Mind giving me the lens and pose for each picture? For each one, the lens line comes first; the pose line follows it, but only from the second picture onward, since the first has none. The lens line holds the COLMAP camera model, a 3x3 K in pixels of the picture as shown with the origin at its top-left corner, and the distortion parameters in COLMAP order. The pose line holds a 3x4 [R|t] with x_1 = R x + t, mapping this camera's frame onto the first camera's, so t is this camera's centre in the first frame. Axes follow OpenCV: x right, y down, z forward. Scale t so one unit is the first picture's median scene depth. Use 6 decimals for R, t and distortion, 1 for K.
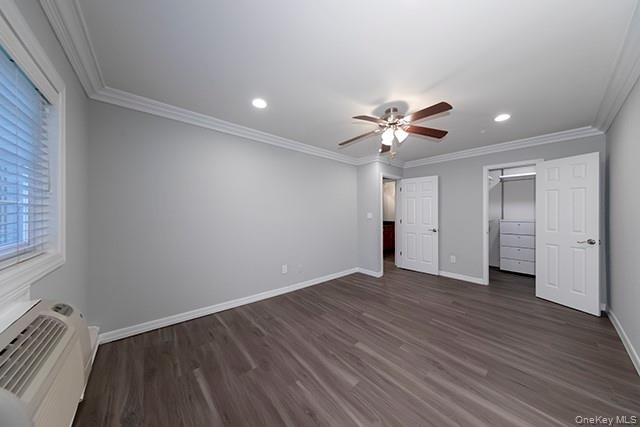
lens RADIAL K [[202.9, 0, 291.7], [0, 202.9, 210.8], [0, 0, 1]] dist [0.002414, 0.000172]
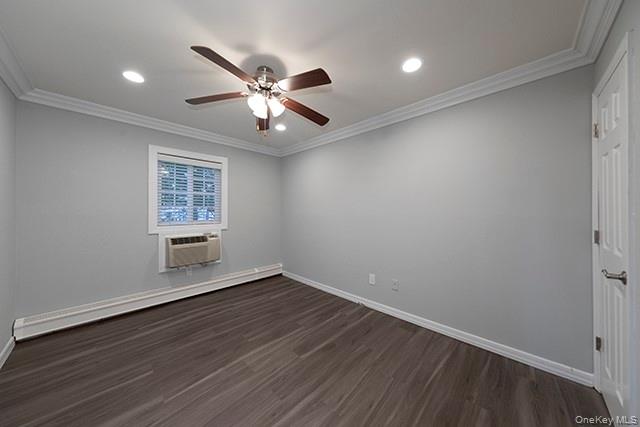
lens RADIAL K [[217.7, 0, 315.5], [0, 217.7, 210.3], [0, 0, 1]] dist [0.000210, -0.000194]
pose [[0.138627, 0.001591, -0.990343, 4.137394], [-0.008584, 0.999963, 0.000405, 0.110358], [0.990307, 0.008445, 0.138635, 3.501212]]
